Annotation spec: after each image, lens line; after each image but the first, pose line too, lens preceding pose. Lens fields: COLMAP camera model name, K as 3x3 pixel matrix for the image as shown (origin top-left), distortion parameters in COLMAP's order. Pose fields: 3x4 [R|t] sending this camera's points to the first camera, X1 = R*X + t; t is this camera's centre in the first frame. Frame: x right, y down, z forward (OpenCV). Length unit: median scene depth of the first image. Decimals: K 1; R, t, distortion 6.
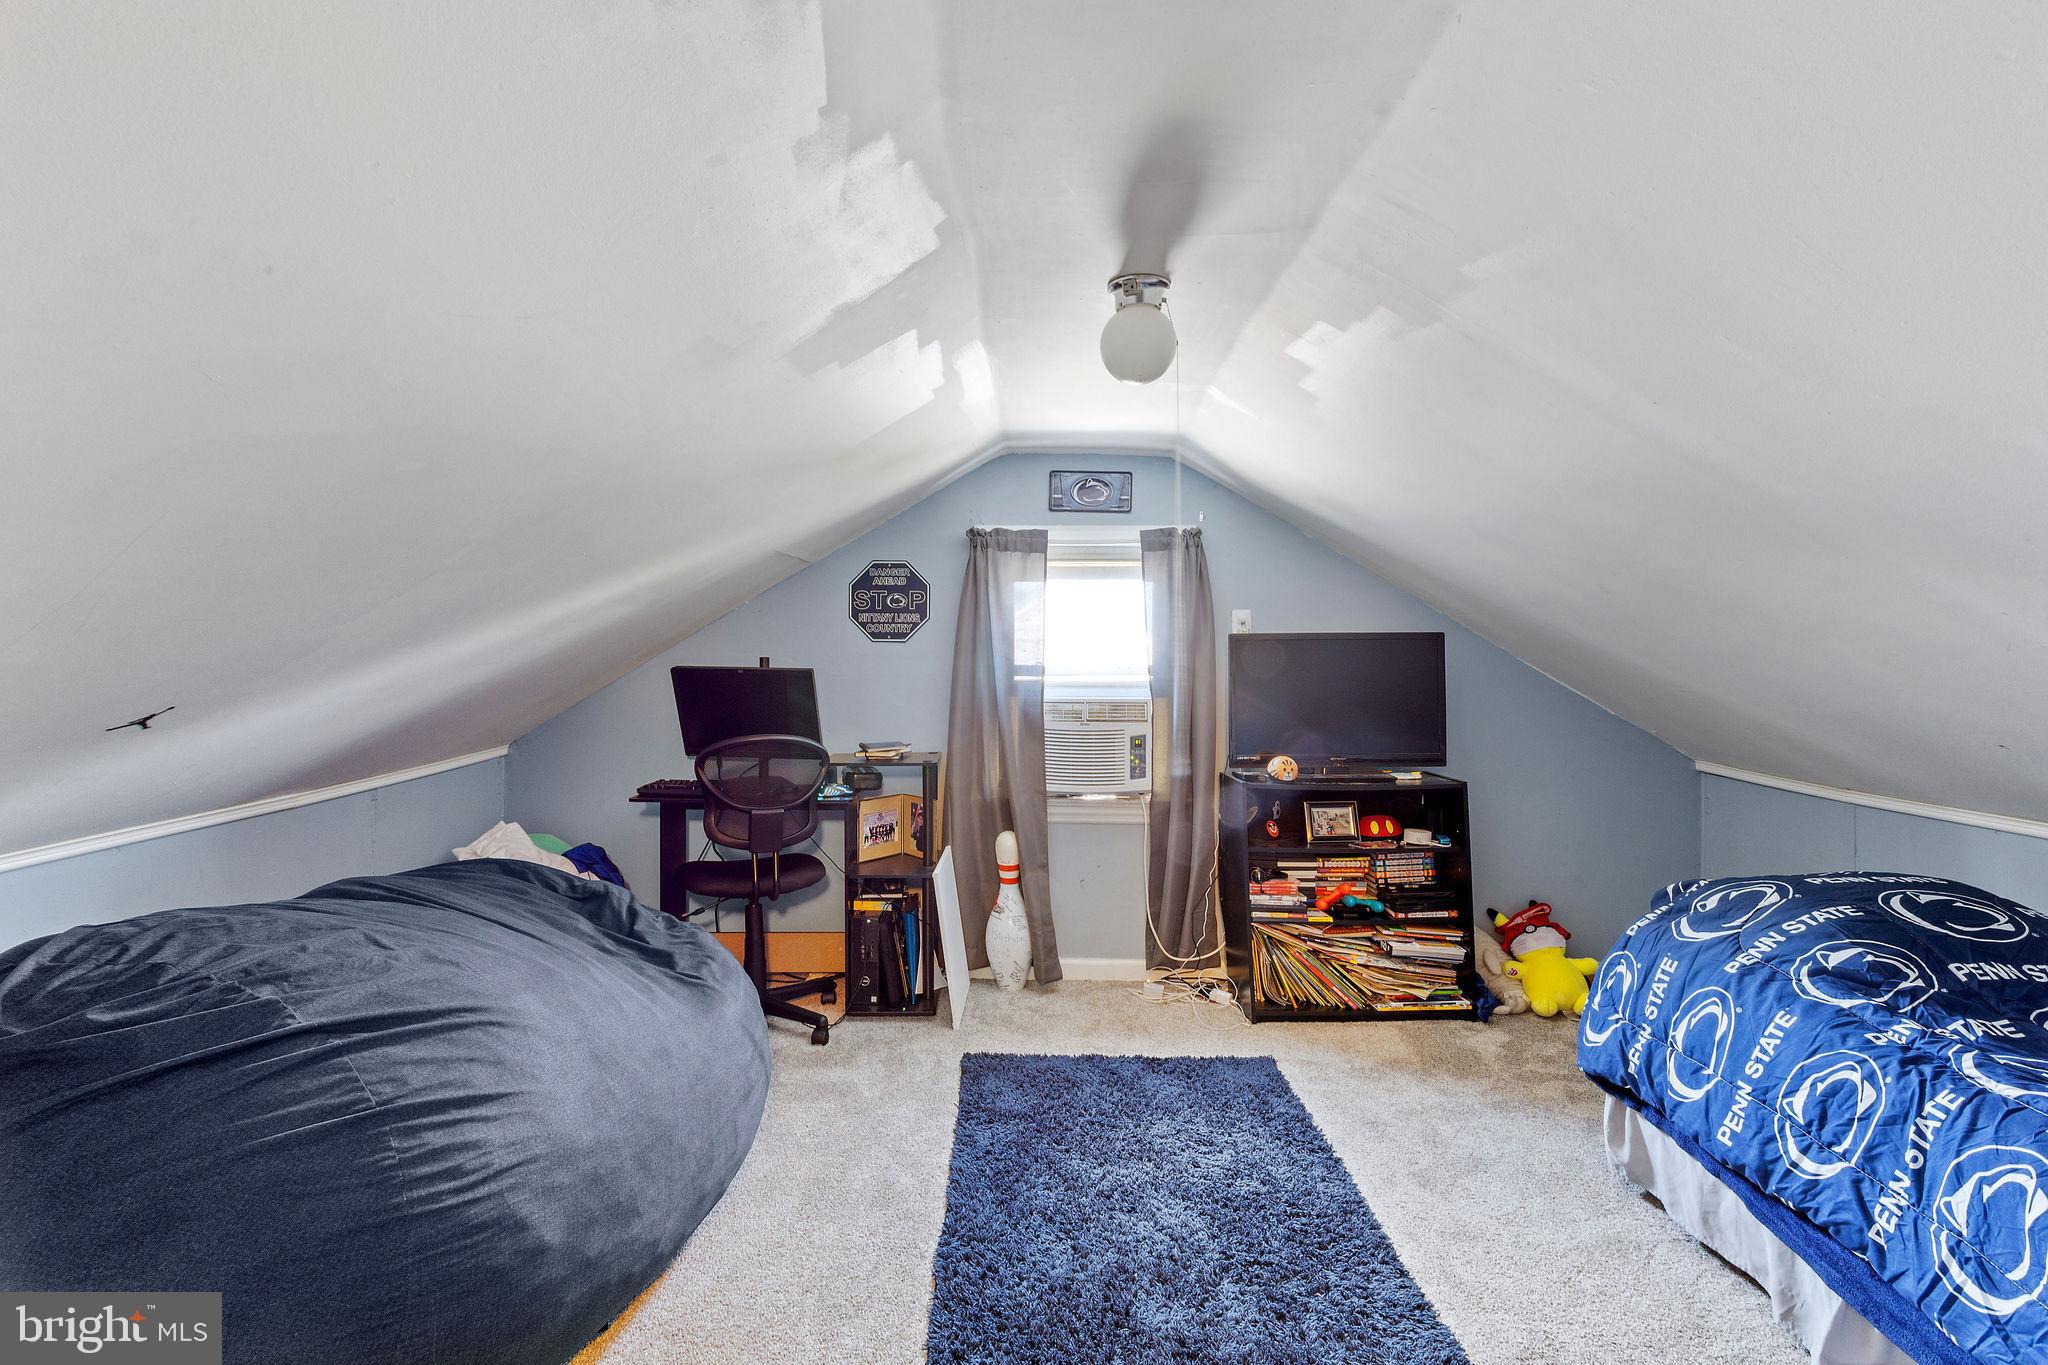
lens RADIAL K [[974.2, 0, 1007.0], [0, 974.2, 640.7], [0, 0, 1]] dist [-0.000878, 0.000727]
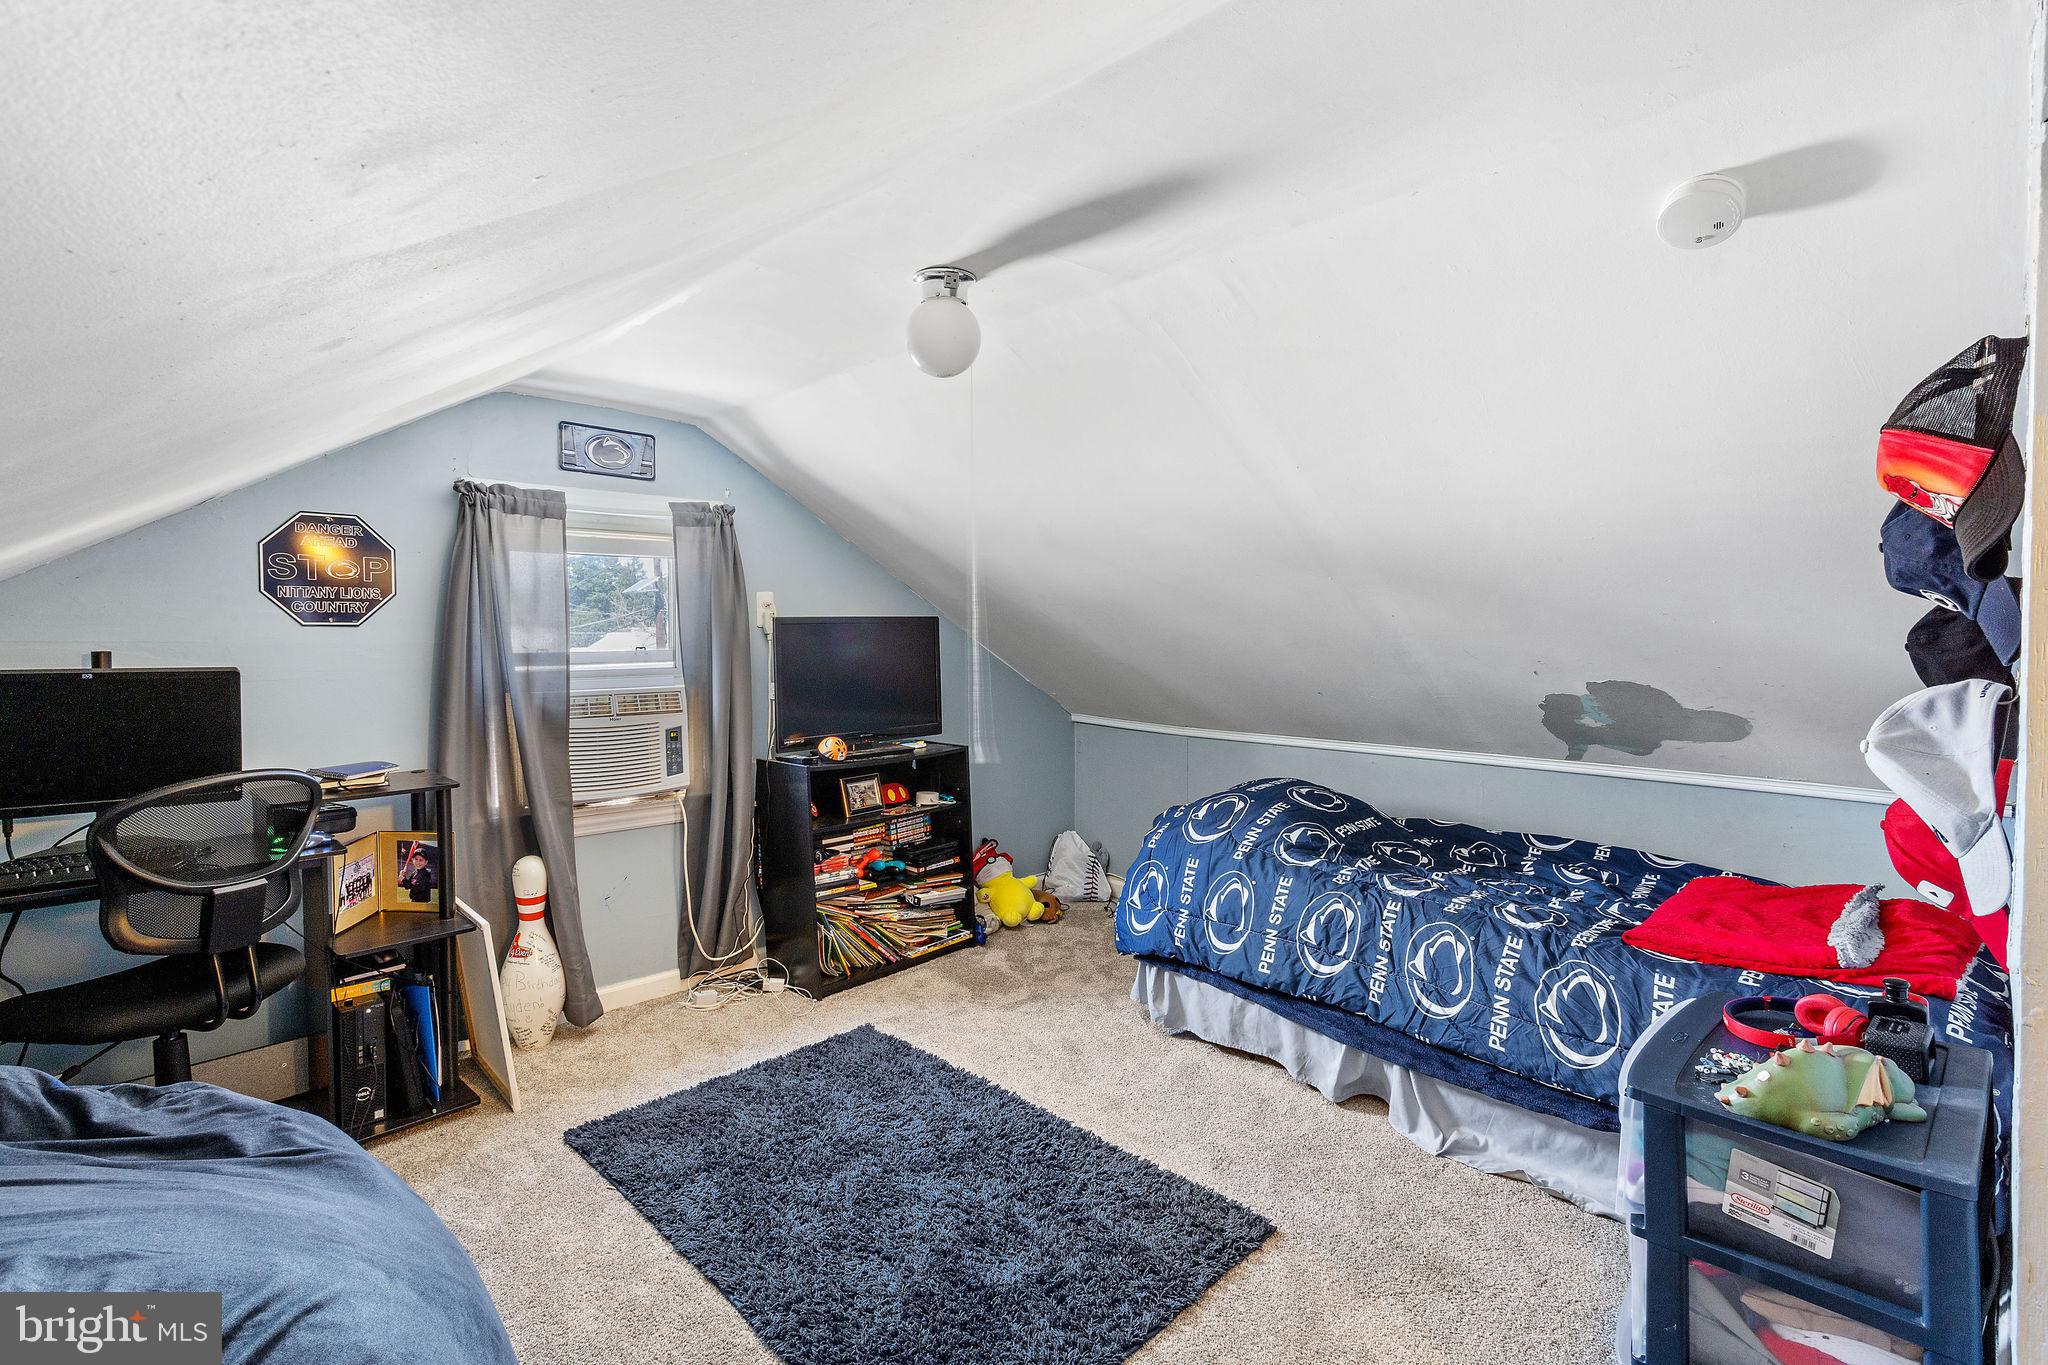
lens RADIAL K [[974.2, 0, 1007.0], [0, 974.2, 640.7], [0, 0, 1]] dist [-0.000878, 0.000727]
pose [[0.689645, -0.013119, 0.724029, -0.343579], [-0.008932, 0.999606, 0.026620, -0.013195], [-0.724093, -0.024825, 0.689256, 0.160993]]
